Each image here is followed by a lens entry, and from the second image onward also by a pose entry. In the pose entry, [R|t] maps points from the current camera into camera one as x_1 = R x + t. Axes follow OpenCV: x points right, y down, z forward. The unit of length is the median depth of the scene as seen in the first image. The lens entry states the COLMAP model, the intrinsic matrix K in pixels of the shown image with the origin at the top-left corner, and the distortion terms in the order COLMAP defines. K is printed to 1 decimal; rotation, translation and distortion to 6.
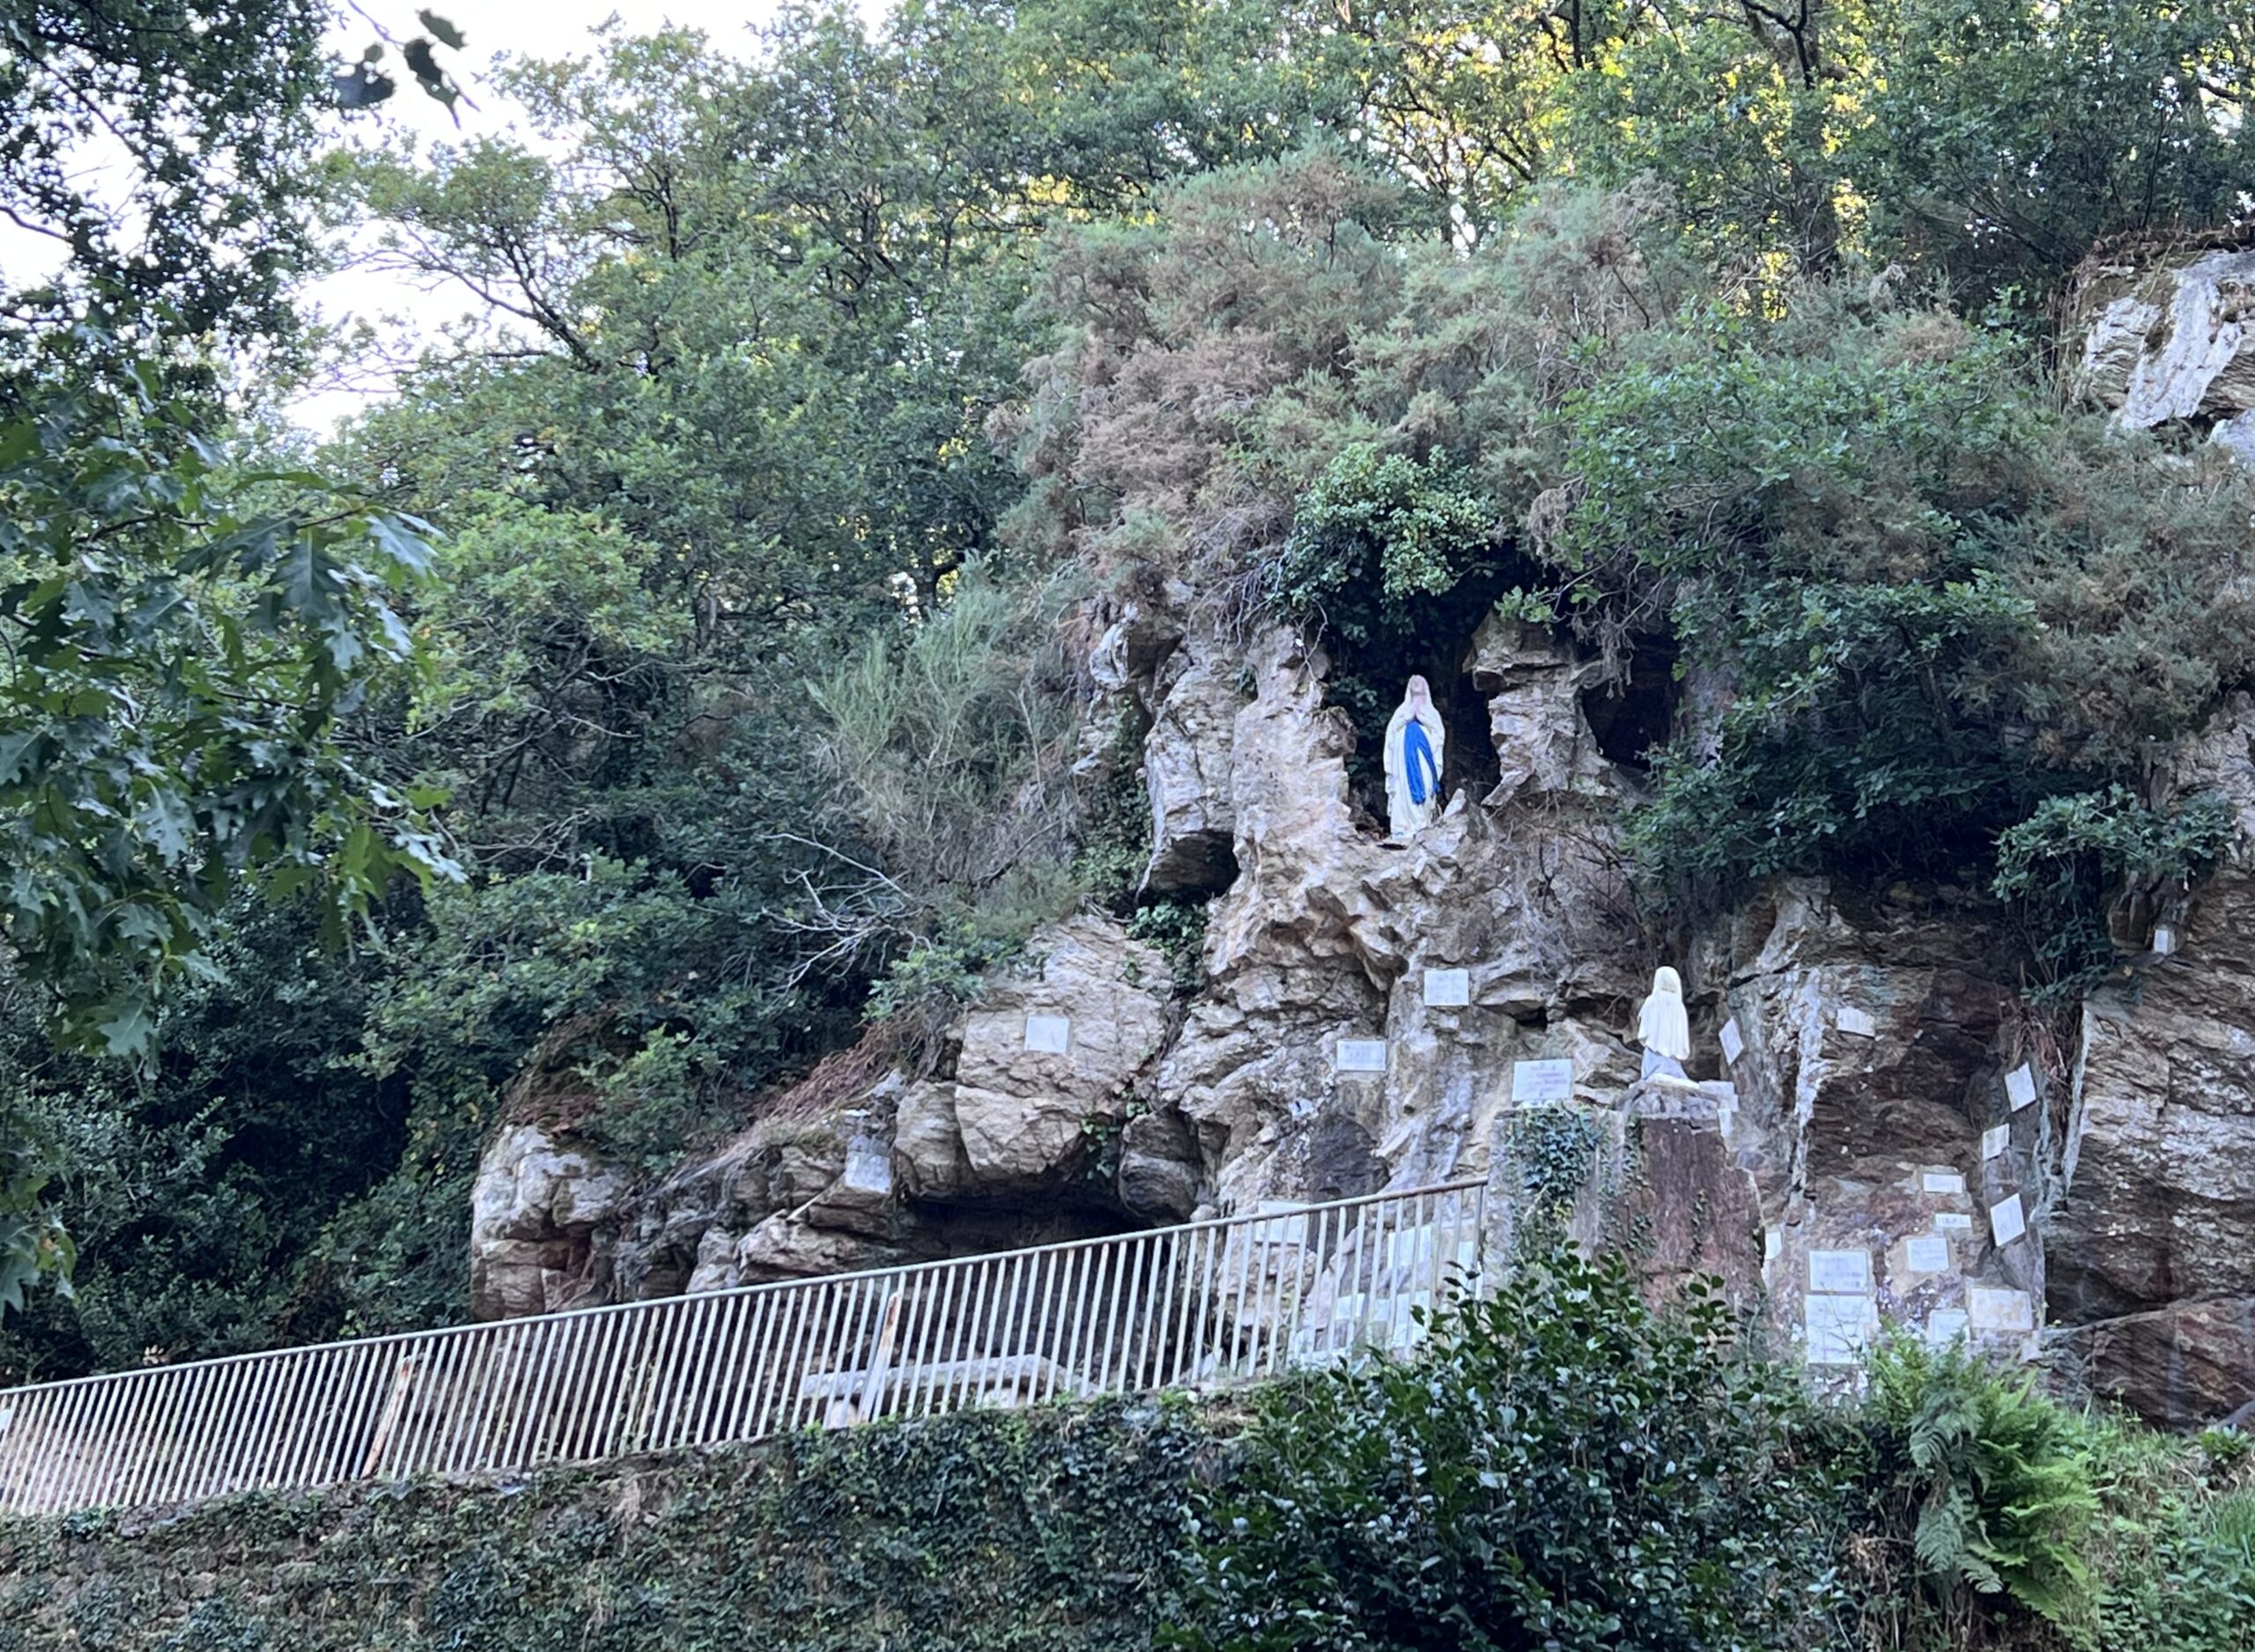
lens RADIAL K [[3226.1, 0, 1127.5], [0, 3226.1, 826.0], [0, 0, 1]] dist [0.219541, -0.018246]
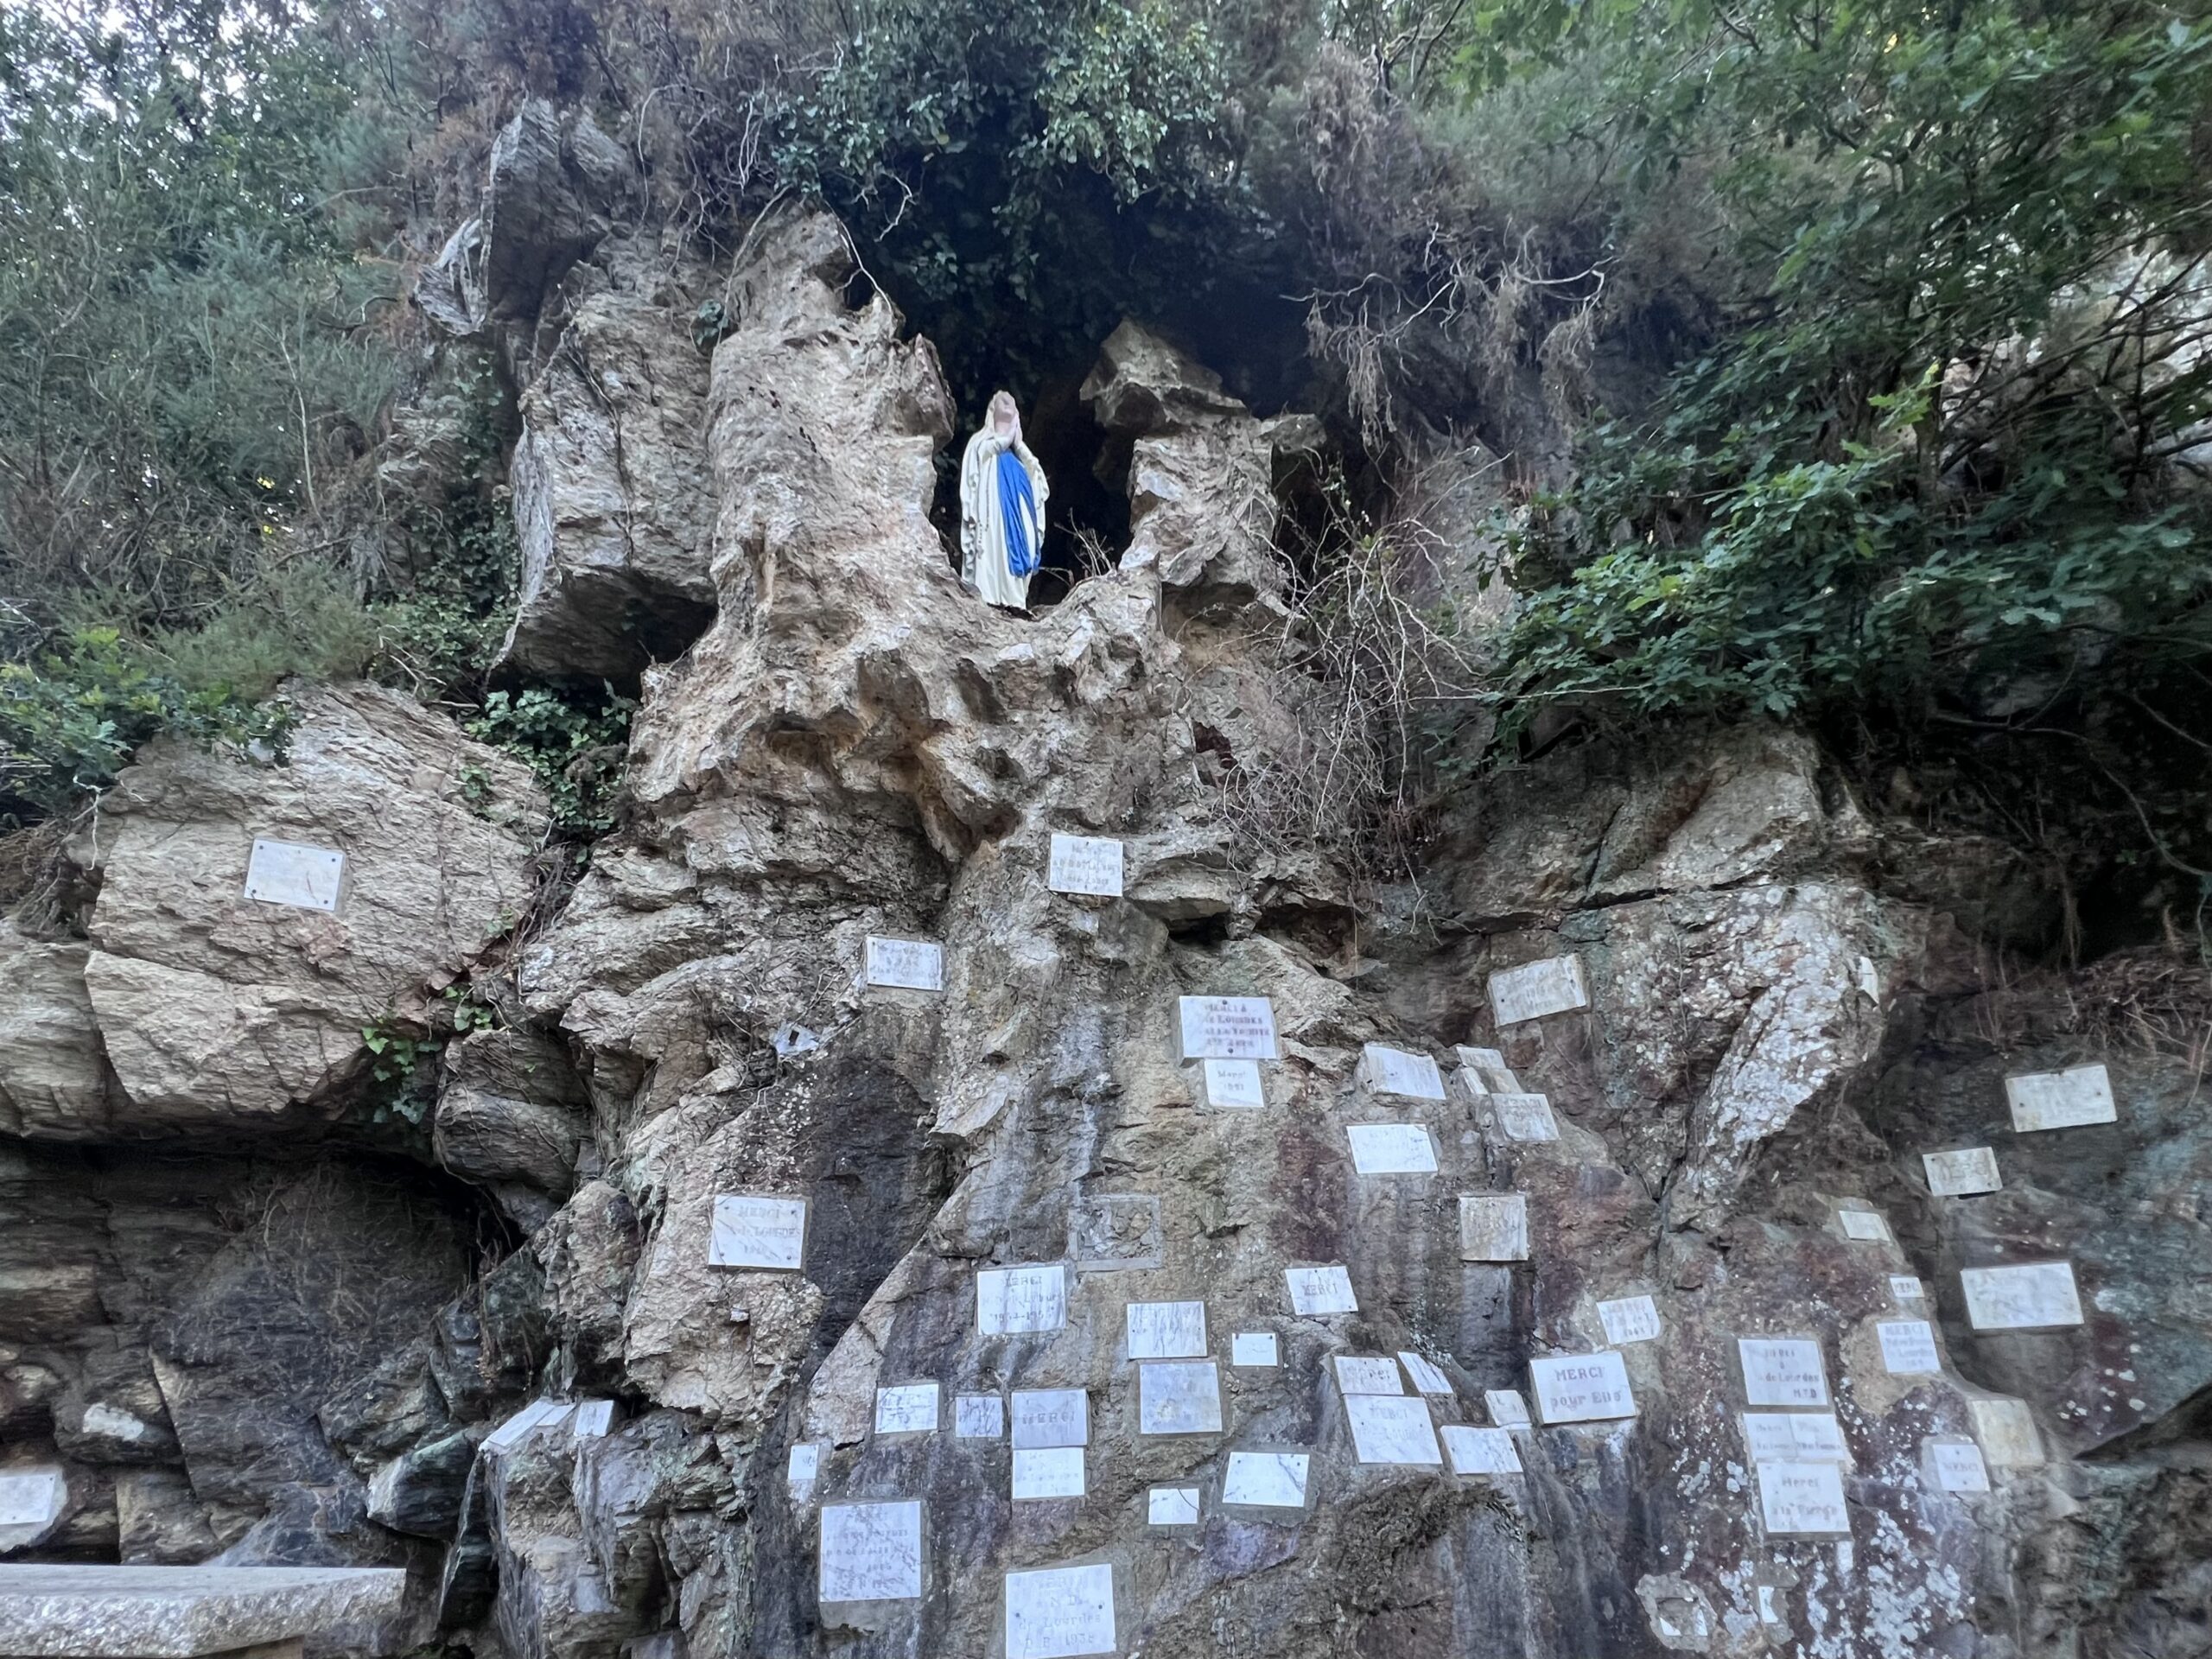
lens RADIAL K [[1088.7, 0, 1104.8], [0, 1088.7, 1071.7], [0, 0, 1]] dist [0.000497, -0.000213]
pose [[0.846272, 0.038356, 0.531369, -0.005350], [-0.118579, 0.985946, 0.117682, 0.061570], [-0.519387, -0.162600, 0.838927, 0.792071]]
